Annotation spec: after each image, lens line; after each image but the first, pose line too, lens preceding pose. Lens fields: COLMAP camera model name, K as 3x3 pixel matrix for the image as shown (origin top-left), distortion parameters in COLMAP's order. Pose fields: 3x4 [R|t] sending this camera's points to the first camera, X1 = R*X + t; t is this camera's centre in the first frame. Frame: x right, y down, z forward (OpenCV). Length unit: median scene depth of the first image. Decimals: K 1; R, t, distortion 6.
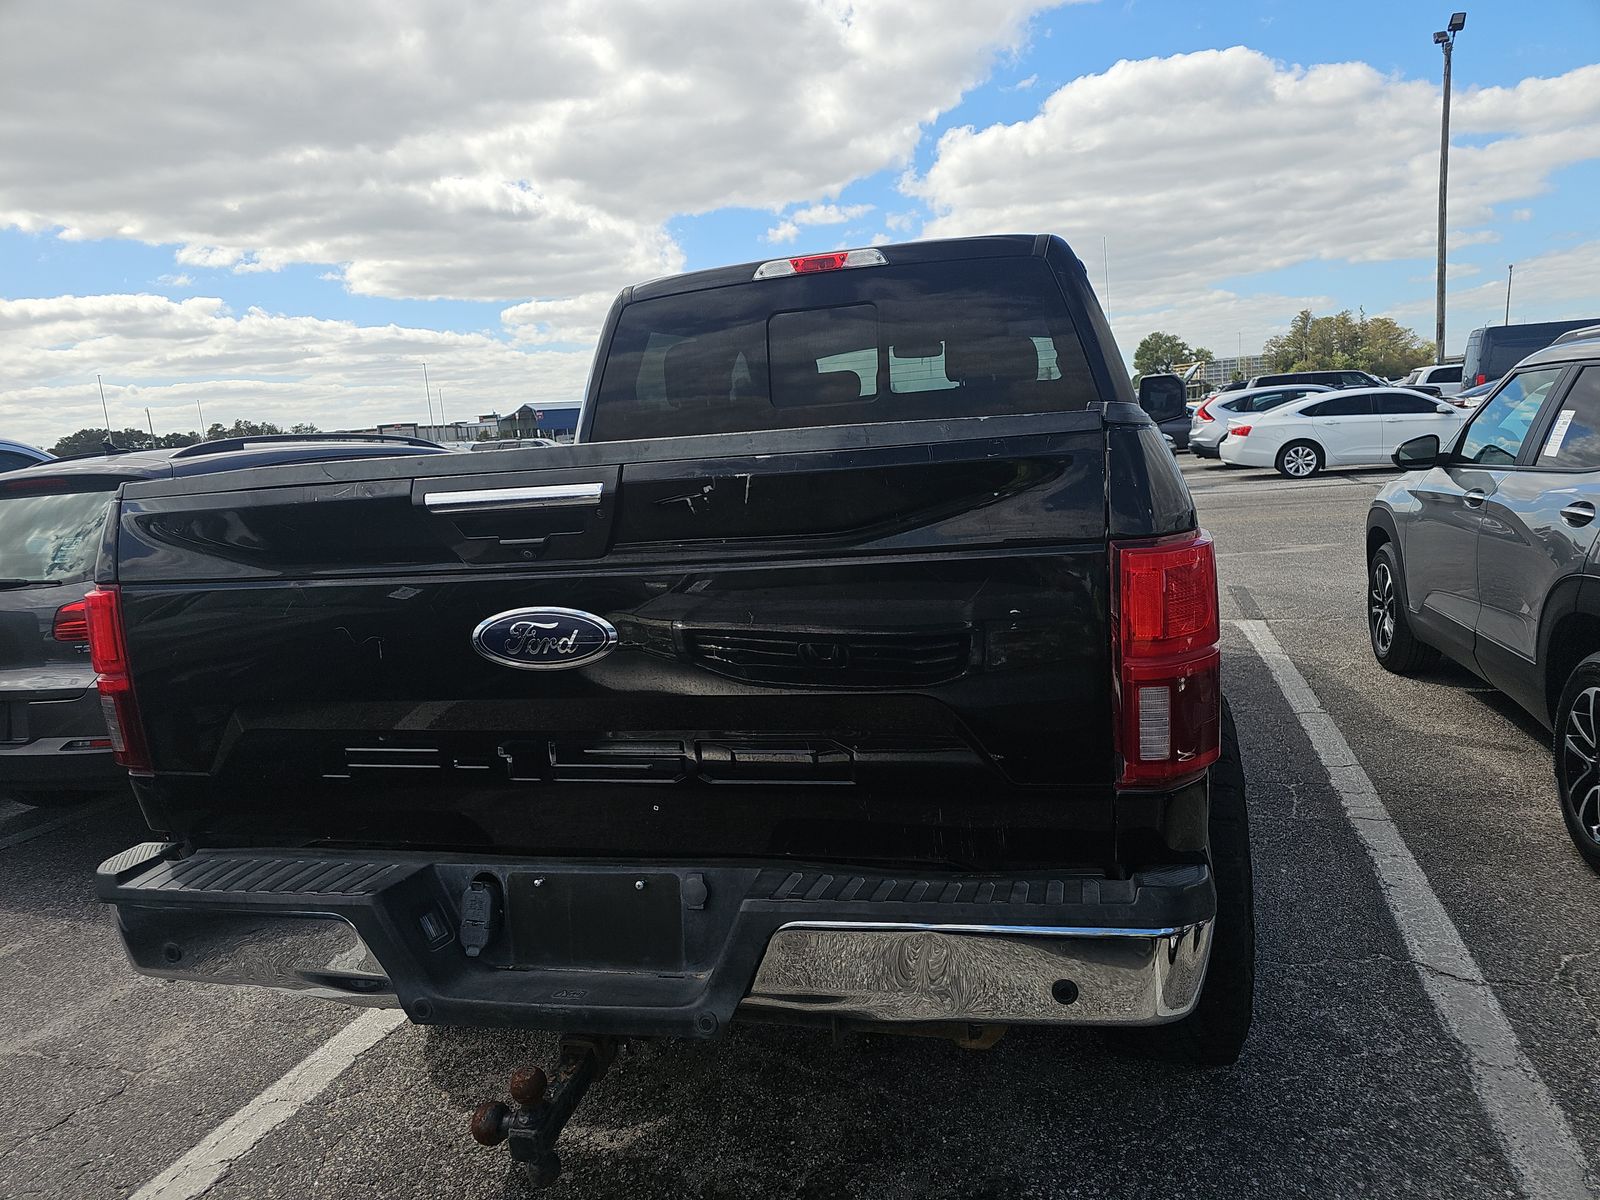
lens RADIAL K [[1069.8, 0, 842.9], [0, 1069.8, 585.0], [0, 0, 1]] dist [0.031143, -0.024861]
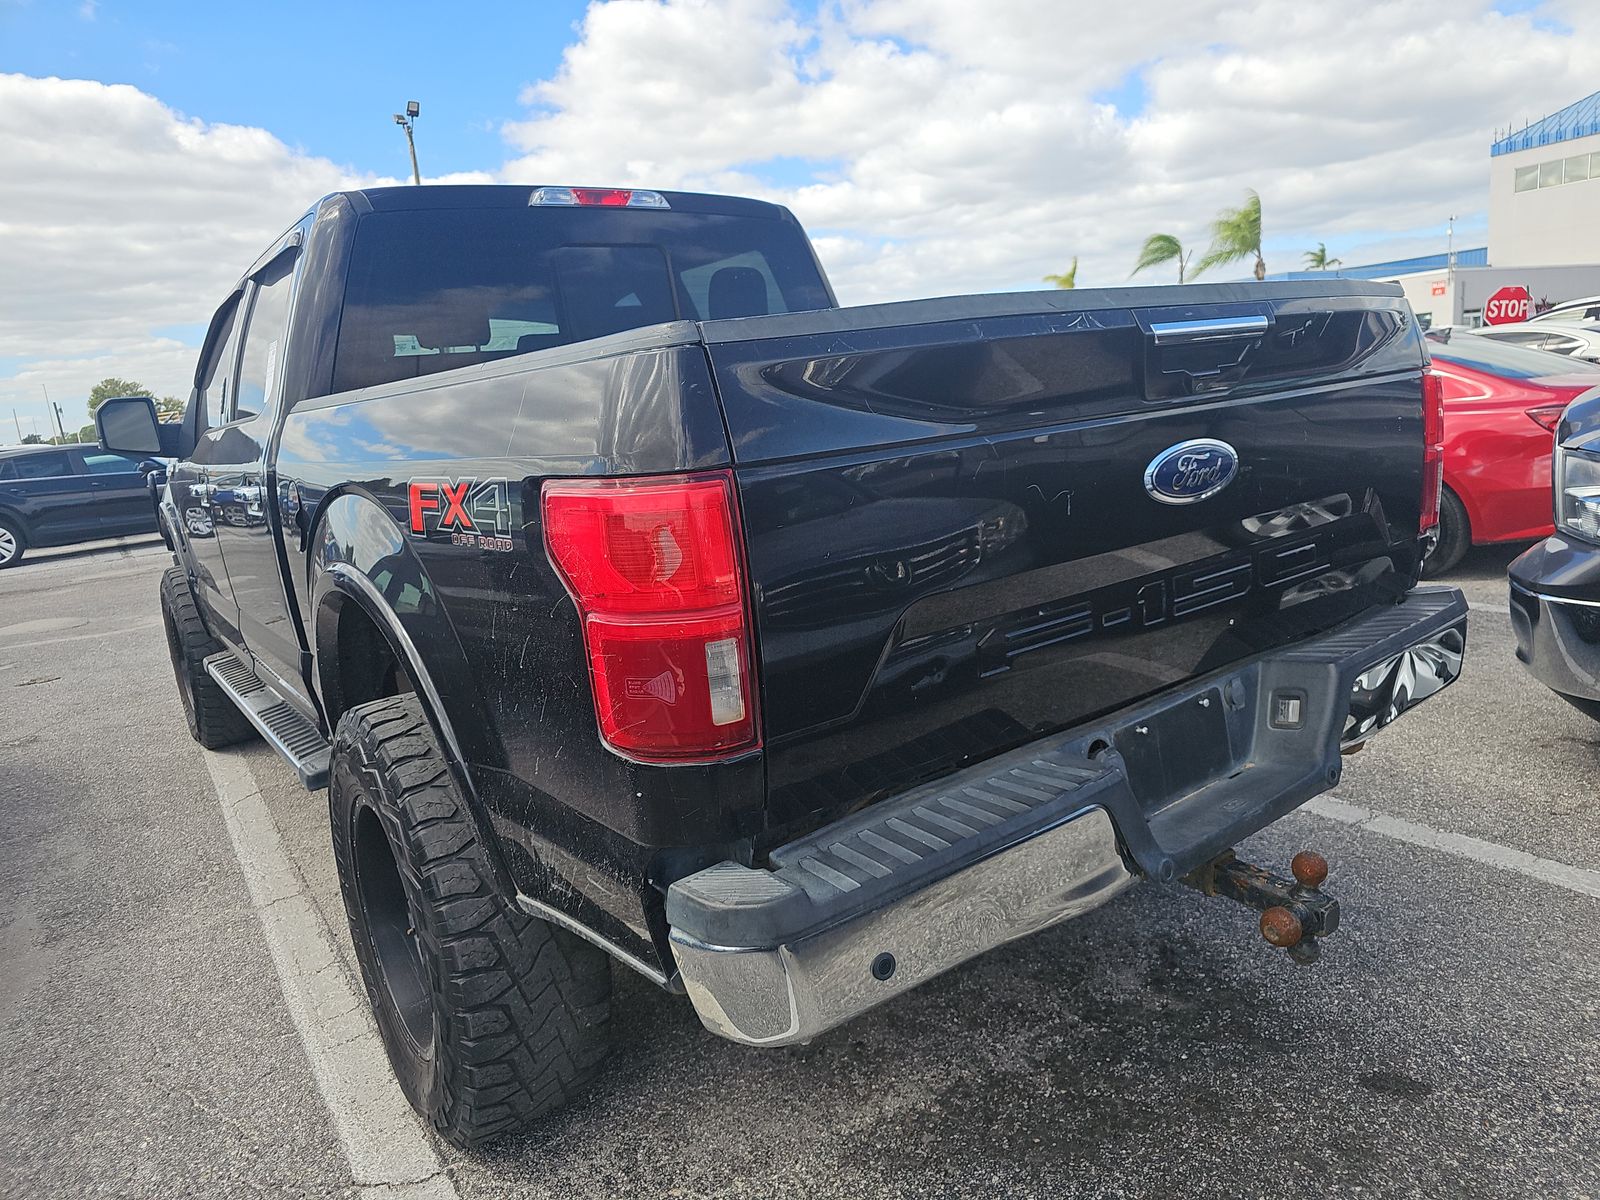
lens RADIAL K [[1058.9, 0, 800.6], [0, 1058.9, 567.2], [0, 0, 1]] dist [0.001855, -0.000564]
pose [[0.619666, -0.107678, 0.777444, -0.096498], [0.160316, 0.987025, 0.008924, 0.005192], [-0.768318, 0.119107, 0.628889, 0.047466]]
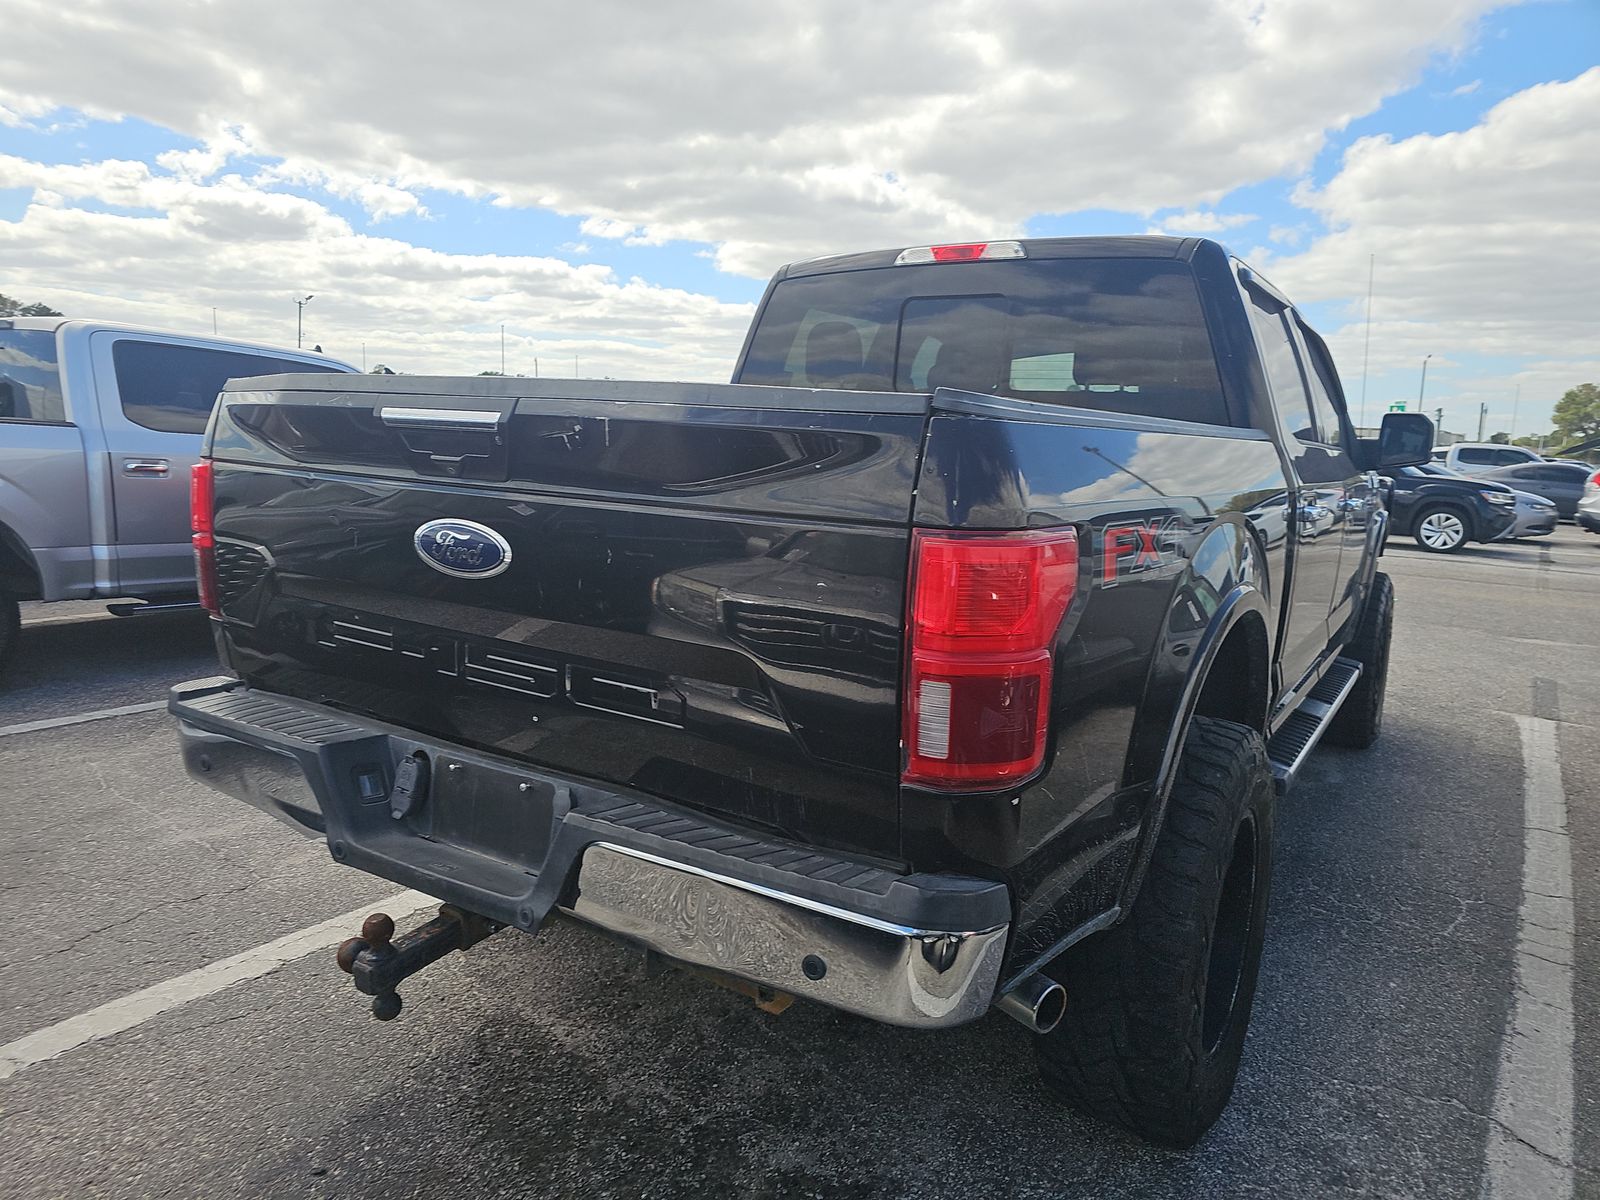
lens RADIAL K [[1086.8, 0, 835.1], [0, 1086.8, 595.5], [0, 0, 1]] dist [0.021460, -0.006003]
pose [[0.941025, 0.160842, -0.297660, 0.031671], [-0.159704, 0.986759, 0.028309, 0.000266], [0.298272, 0.020898, 0.954252, 0.002019]]
